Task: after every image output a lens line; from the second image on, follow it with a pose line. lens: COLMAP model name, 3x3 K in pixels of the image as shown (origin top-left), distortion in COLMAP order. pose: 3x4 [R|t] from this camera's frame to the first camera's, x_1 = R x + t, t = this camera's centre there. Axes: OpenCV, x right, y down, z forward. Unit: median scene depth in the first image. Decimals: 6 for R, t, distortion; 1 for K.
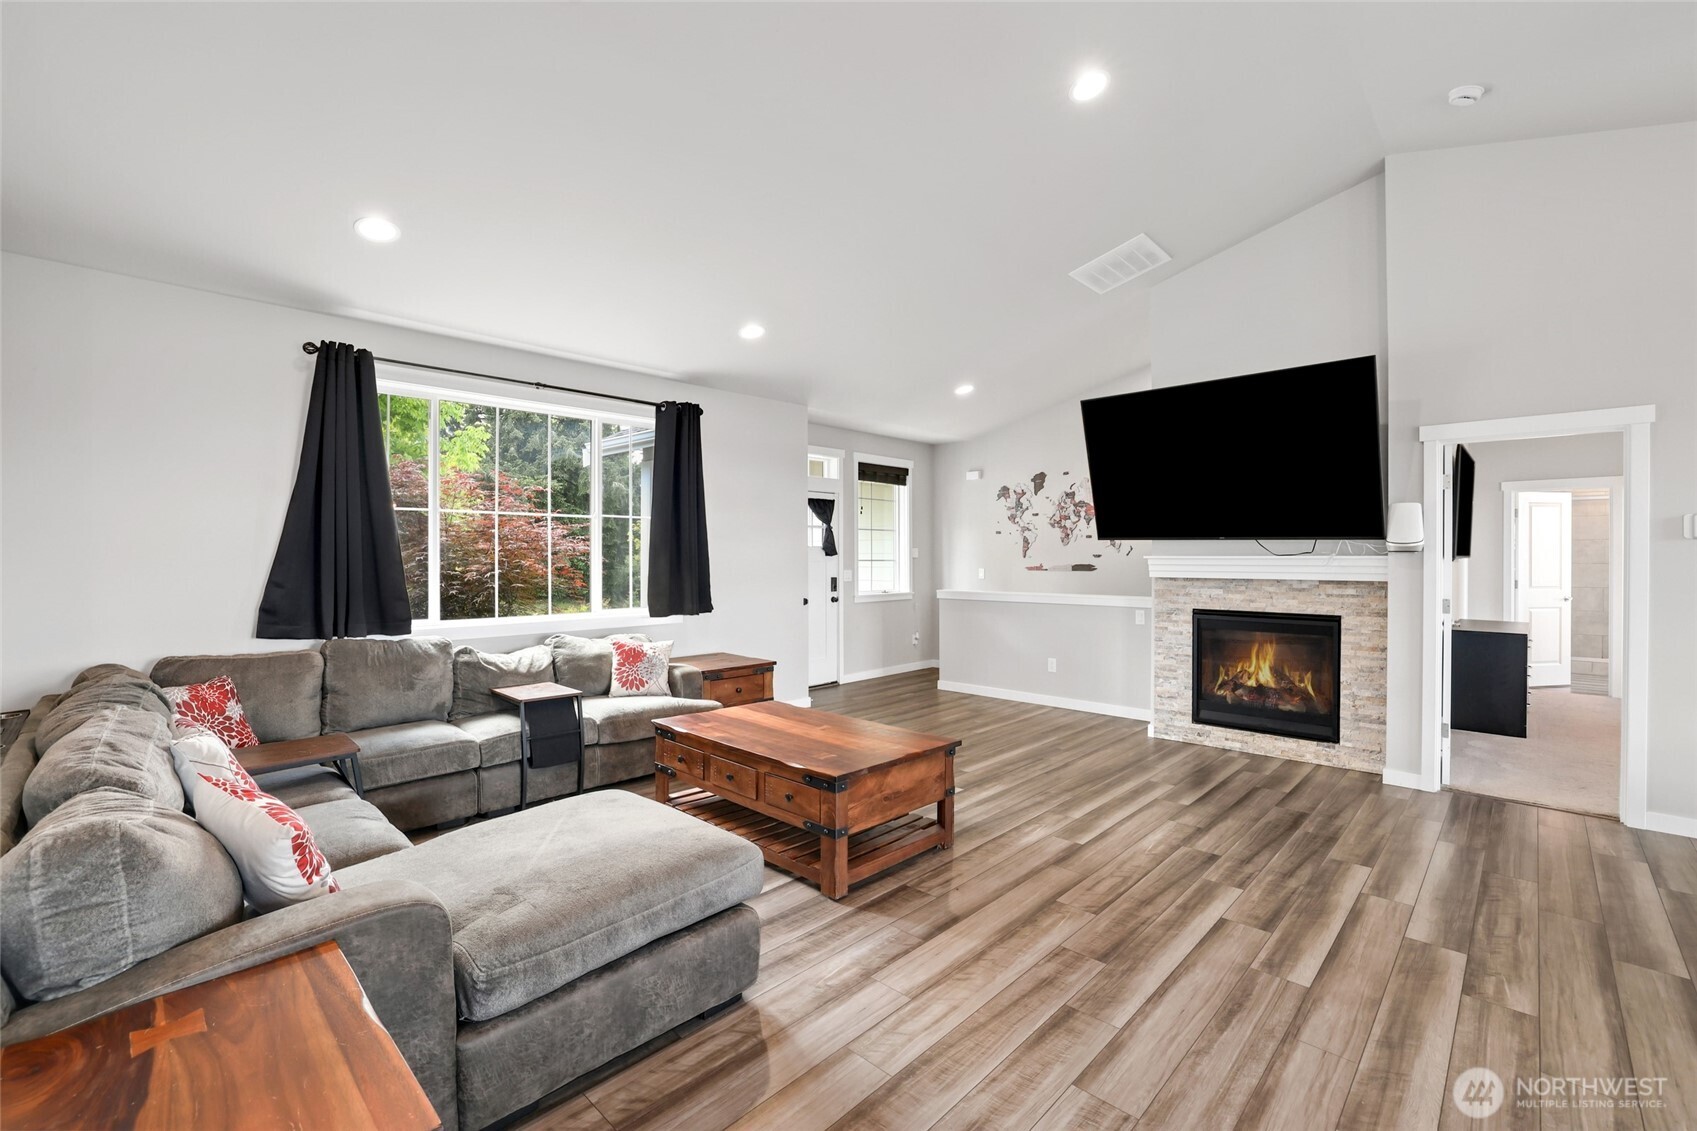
lens RADIAL K [[739.1, 0, 848.5], [0, 739.1, 565.5], [0, 0, 1]] dist [-0.022314, 0.000251]
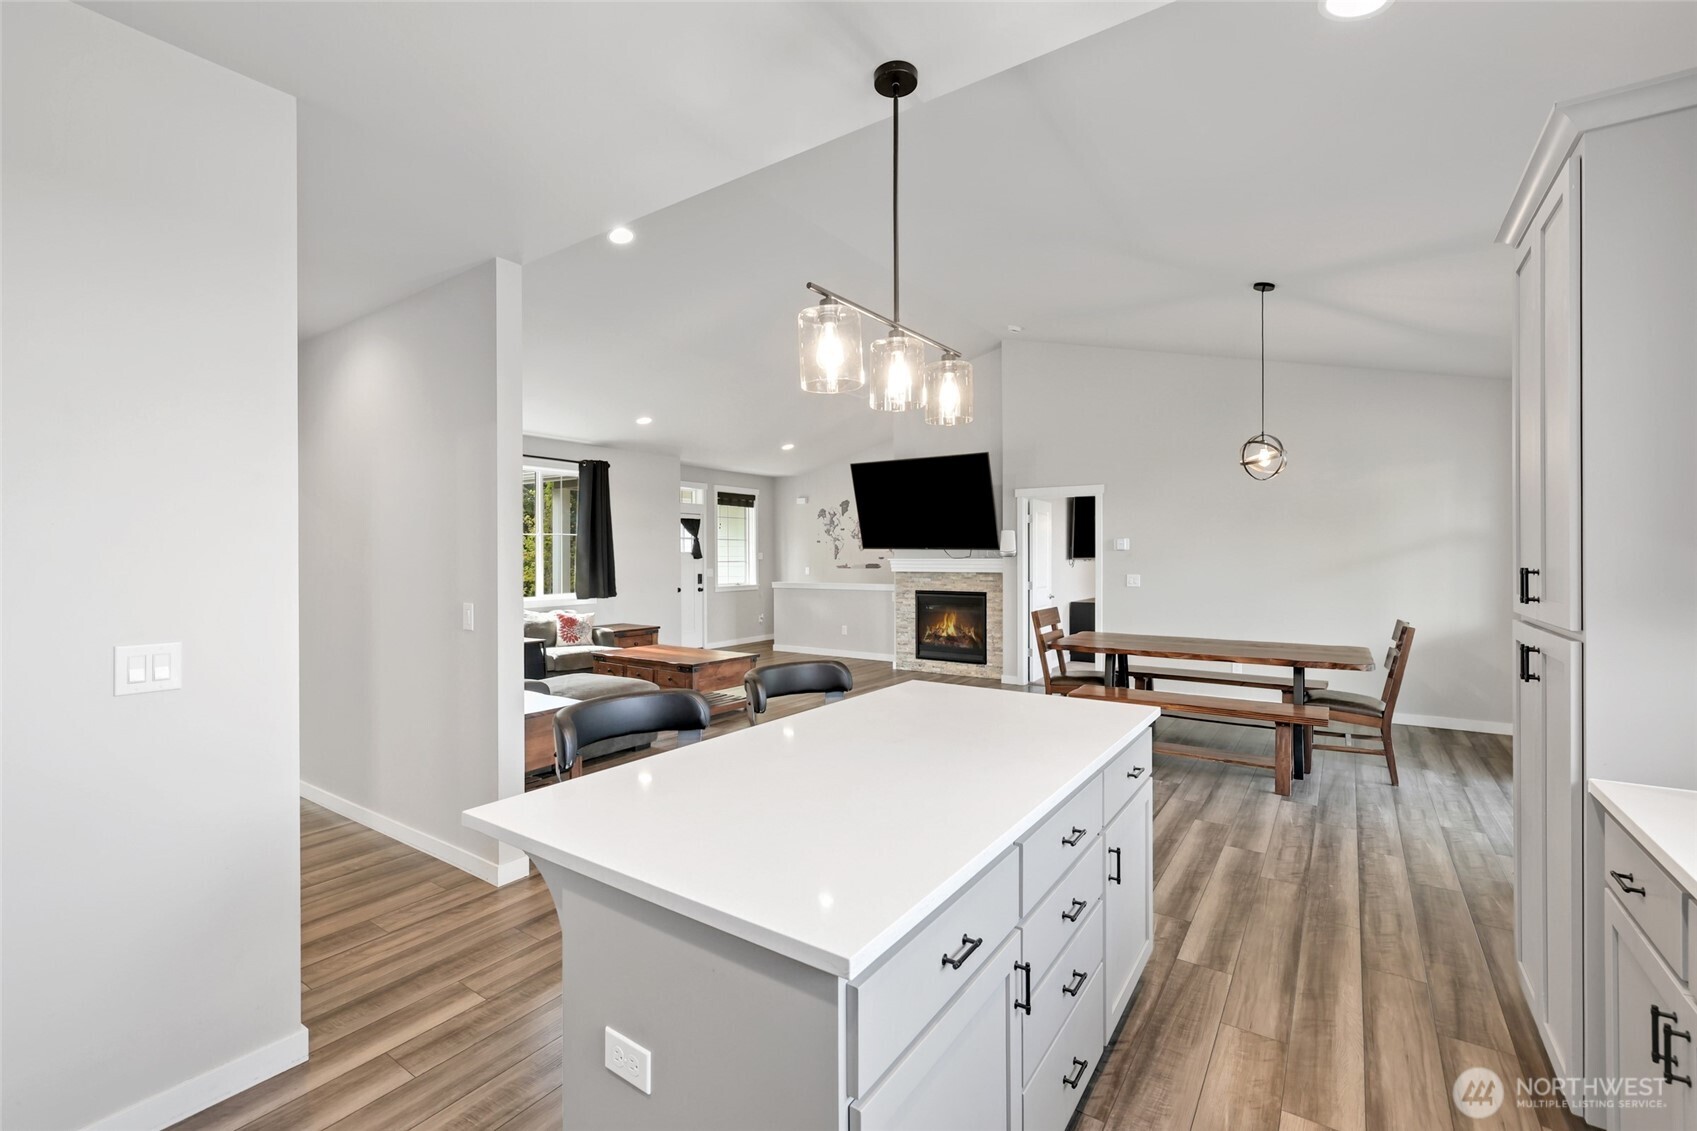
lens RADIAL K [[735.3, 0, 847.2], [0, 735.3, 558.5], [0, 0, 1]] dist [0.003056, 0.000764]
pose [[0.986561, -0.004045, 0.163344, 0.040130], [0.005423, 0.999953, -0.007986, -0.001078], [-0.163304, 0.008765, 0.986537, -0.611412]]
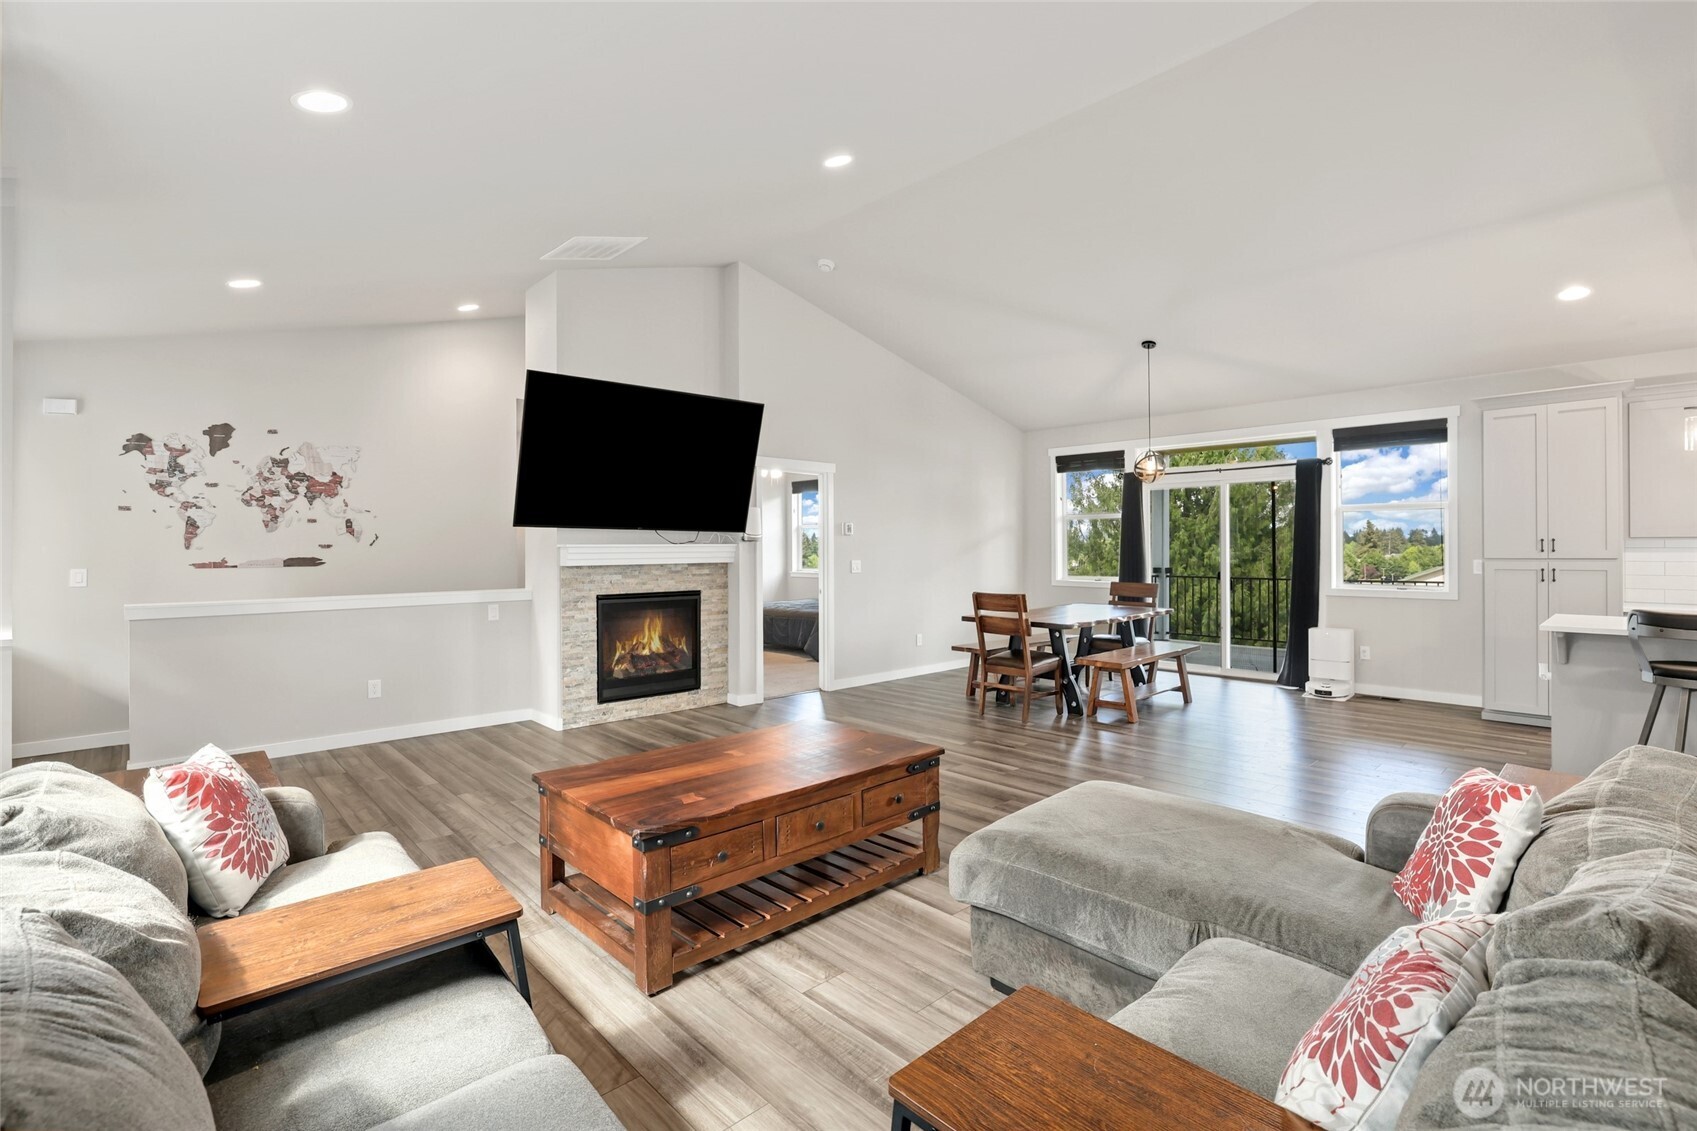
lens RADIAL K [[778.1, 0, 845.4], [0, 778.1, 549.0], [0, 0, 1]] dist [-0.025416, 0.000529]
pose [[0.048304, -0.000313, 0.998833, -0.601377], [0.018836, 0.999822, -0.000597, 0.000617], [-0.998655, 0.018843, 0.048302, 0.577124]]
